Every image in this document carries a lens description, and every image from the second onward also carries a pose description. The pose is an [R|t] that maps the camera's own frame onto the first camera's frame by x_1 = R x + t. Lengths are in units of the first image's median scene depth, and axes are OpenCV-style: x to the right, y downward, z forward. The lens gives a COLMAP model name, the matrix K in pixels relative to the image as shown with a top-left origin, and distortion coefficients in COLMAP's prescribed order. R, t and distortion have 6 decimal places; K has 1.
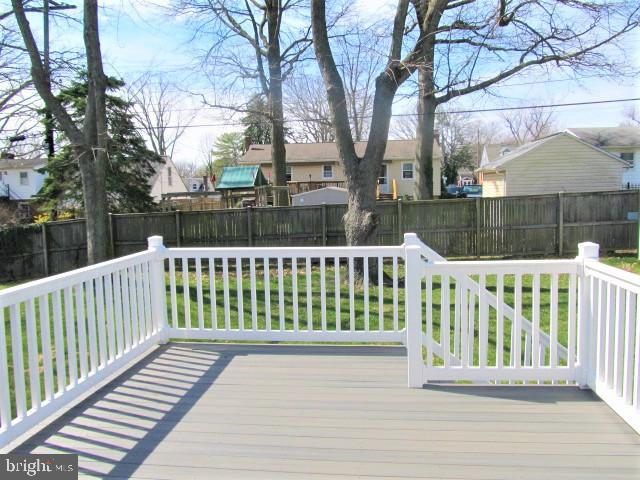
lens RADIAL K [[530.7, 0, 323.9], [0, 530.7, 244.1], [0, 0, 1]] dist [-0.066615, 0.028487]
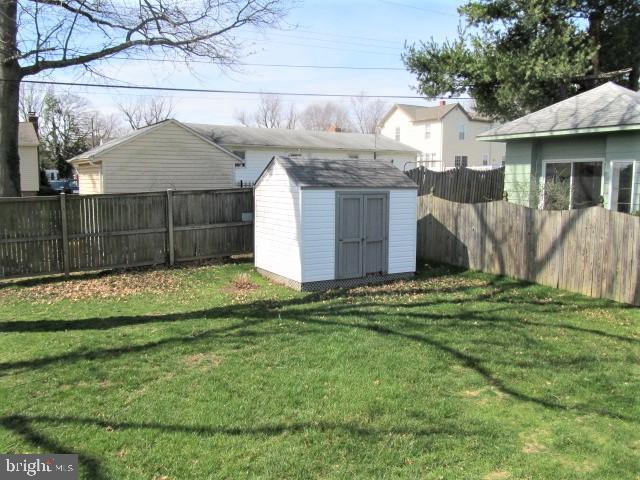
lens RADIAL K [[530.7, 0, 325.2], [0, 530.7, 240.2], [0, 0, 1]] dist [-0.066615, 0.028487]
pose [[0.774369, -0.037079, 0.631646, 0.066257], [0.037099, 0.999225, 0.013175, -0.012136], [-0.631645, 0.013231, 0.775145, 0.114825]]
